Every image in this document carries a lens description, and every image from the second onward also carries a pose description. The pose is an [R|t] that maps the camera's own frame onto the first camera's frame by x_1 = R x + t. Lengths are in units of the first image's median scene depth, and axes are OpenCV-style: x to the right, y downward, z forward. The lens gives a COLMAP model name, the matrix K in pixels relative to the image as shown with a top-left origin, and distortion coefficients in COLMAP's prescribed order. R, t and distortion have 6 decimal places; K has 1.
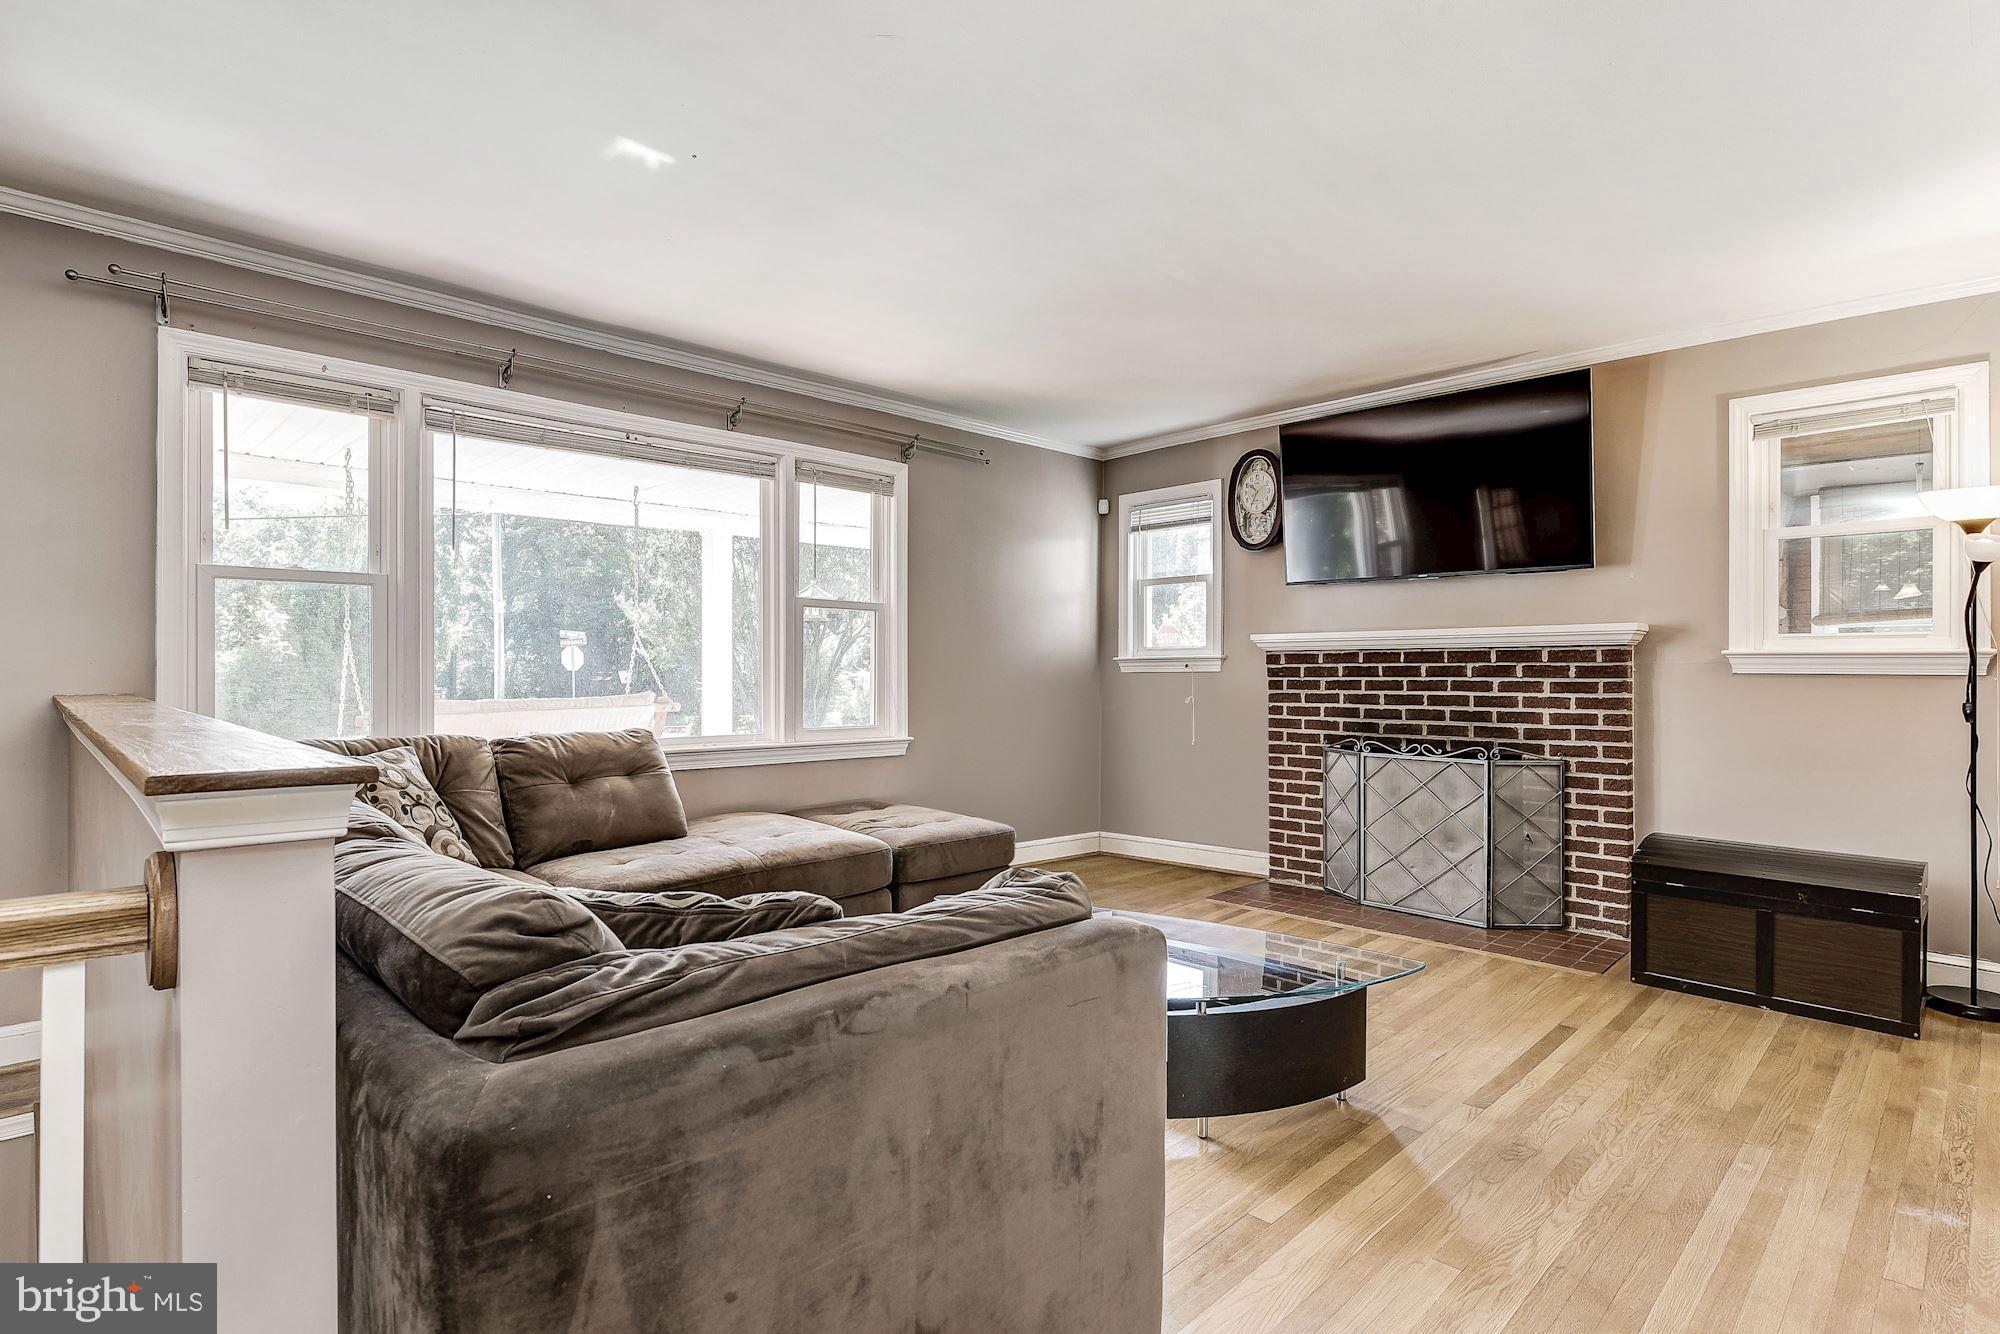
lens RADIAL K [[1000.6, 0, 995.8], [0, 1000.6, 673.1], [0, 0, 1]] dist [-0.008710, 0.005287]
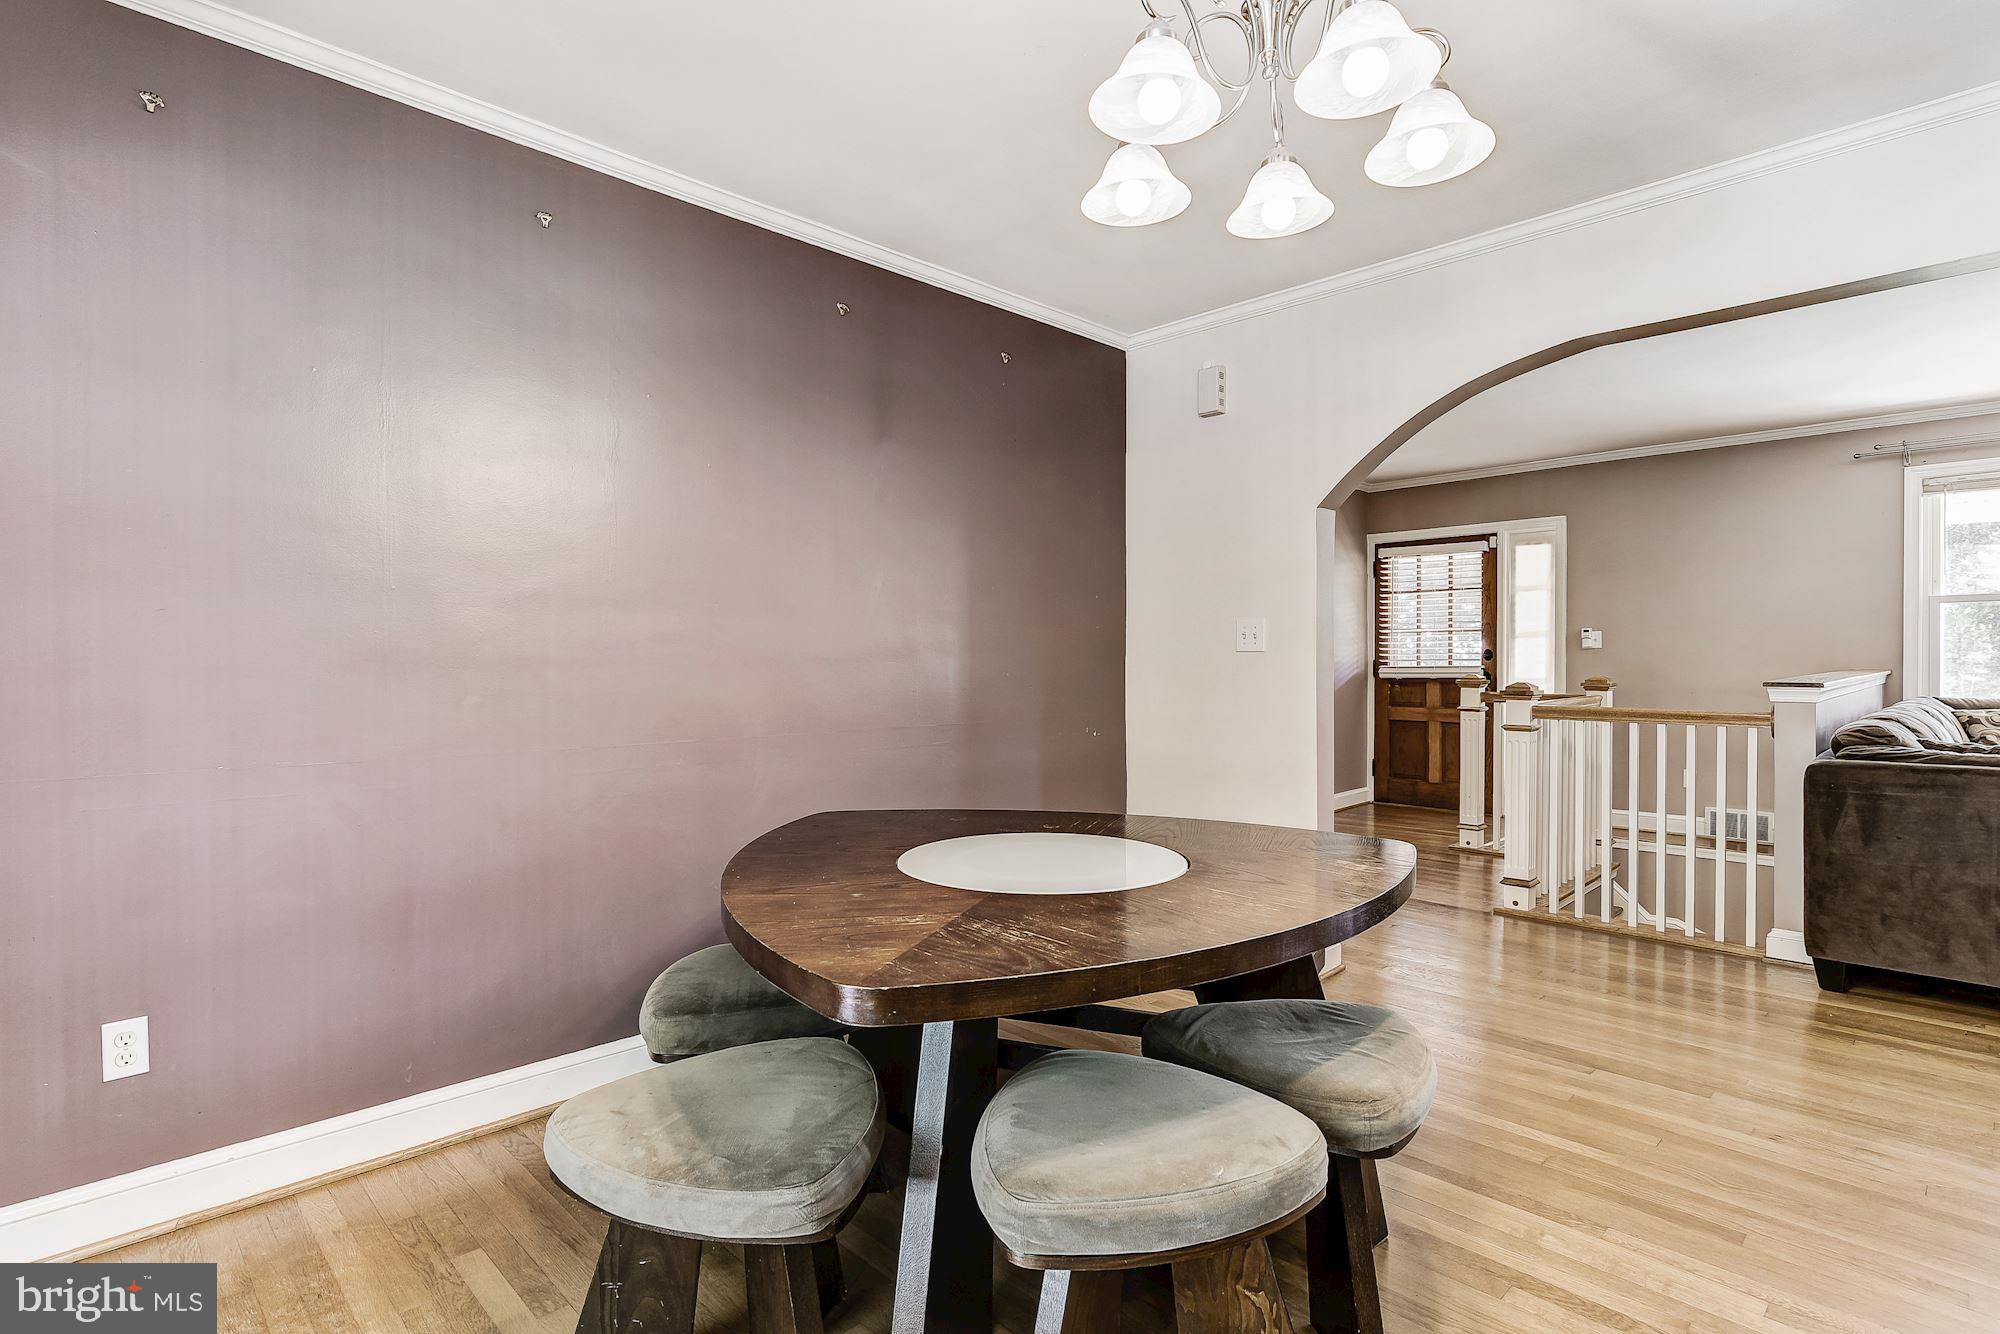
lens RADIAL K [[1000.6, 0, 996.7], [0, 1000.6, 667.7], [0, 0, 1]] dist [-0.008710, 0.005287]
pose [[-0.002342, 0.008680, -0.999960, 0.610064], [0.000512, 0.999962, 0.008679, 0.001160], [0.999997, -0.000491, -0.002347, -0.404050]]
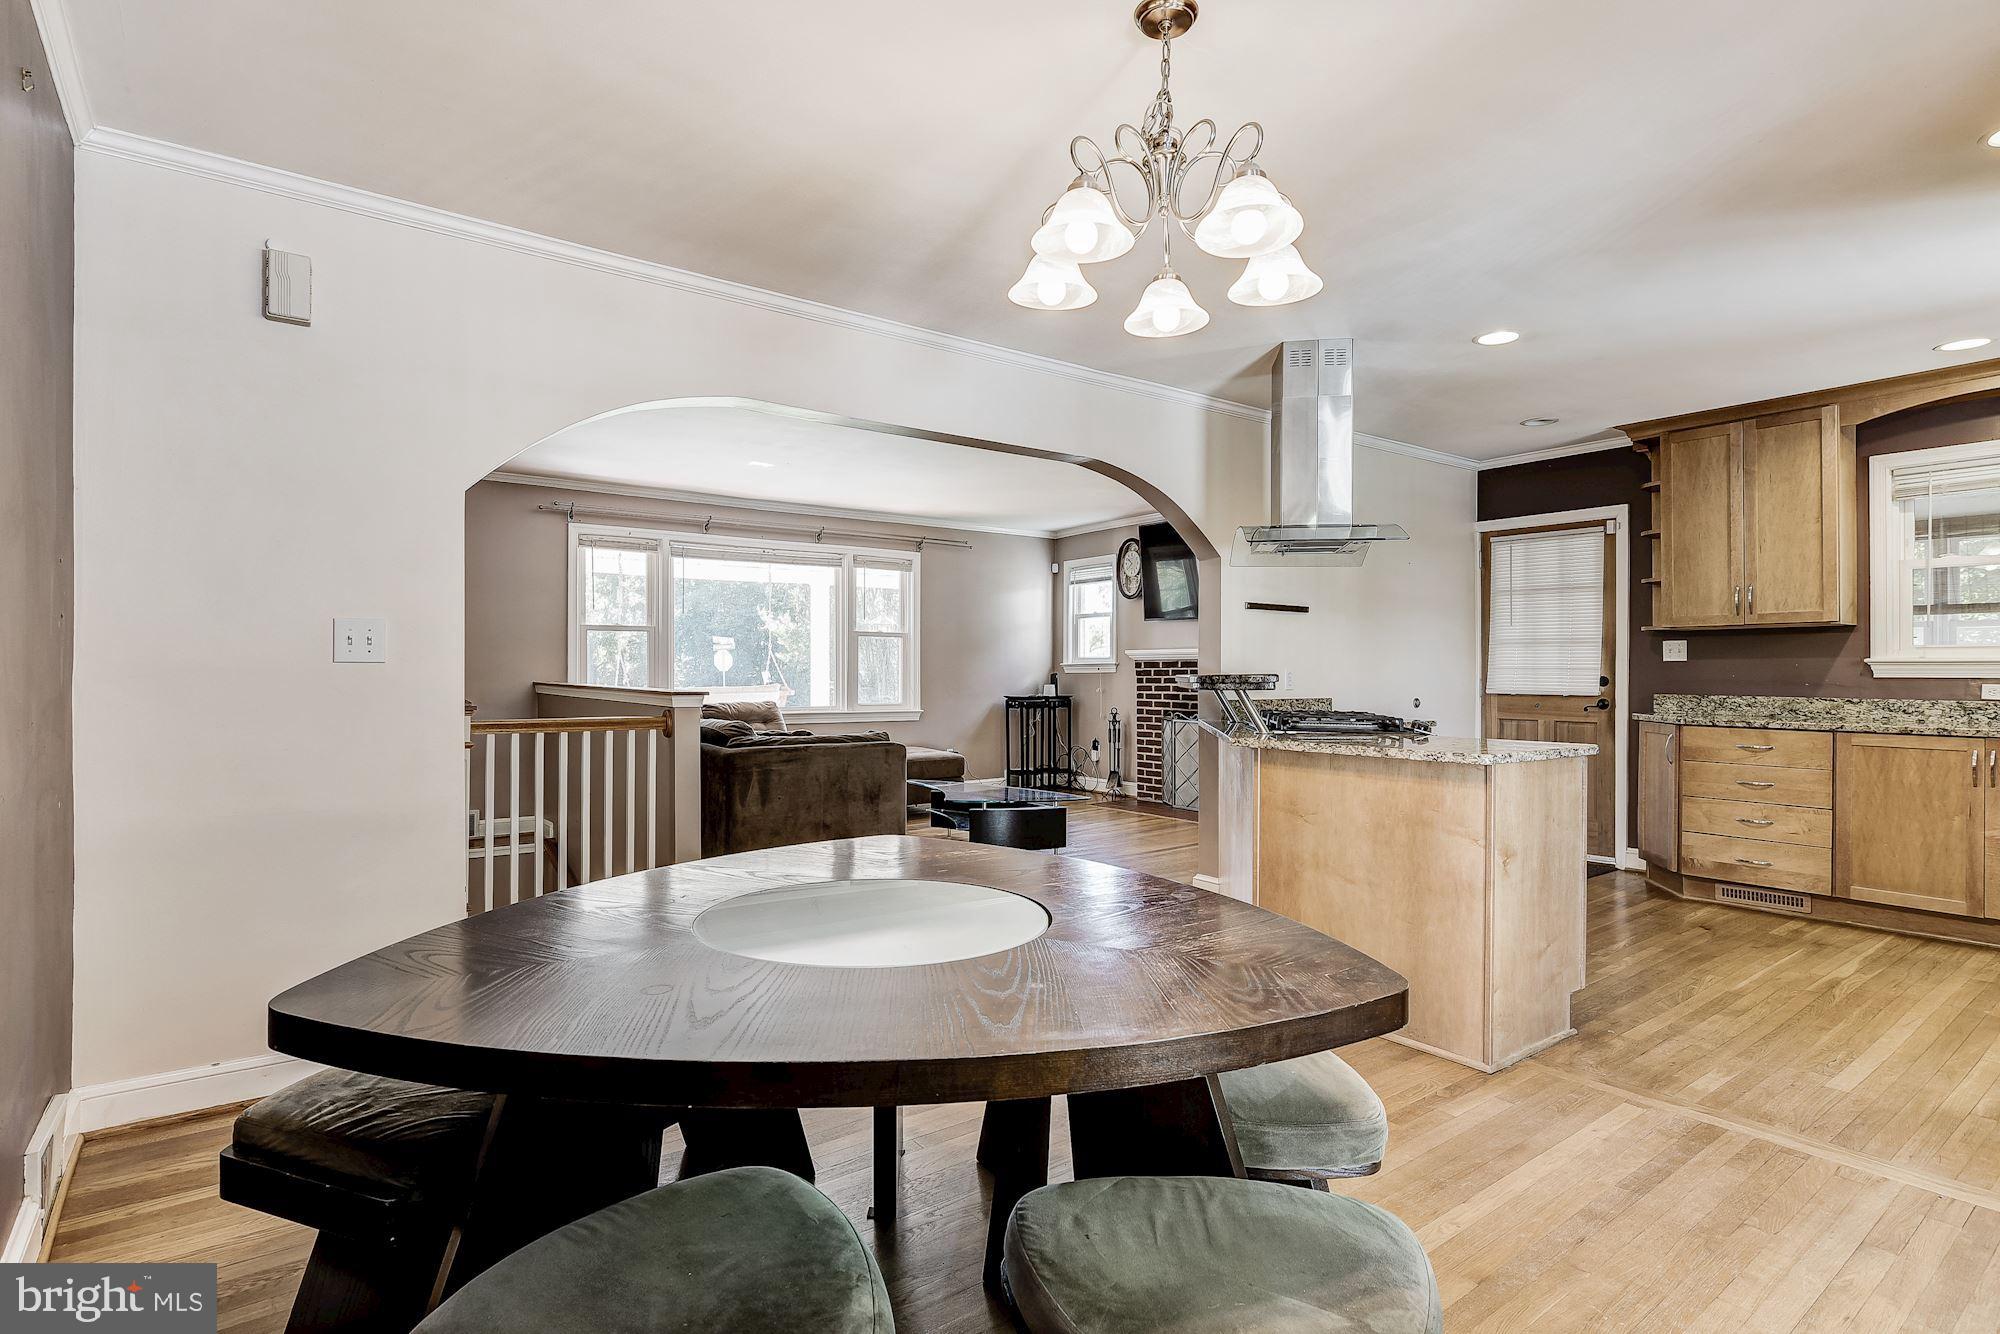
lens RADIAL K [[1000.6, 0, 999.8], [0, 1000.6, 672.5], [0, 0, 1]] dist [-0.008710, 0.005287]
pose [[0.991883, 0.001844, -0.127144, 0.277720], [-0.002029, 0.999997, -0.001325, 0.000886], [0.127141, 0.001572, 0.991883, -0.725440]]
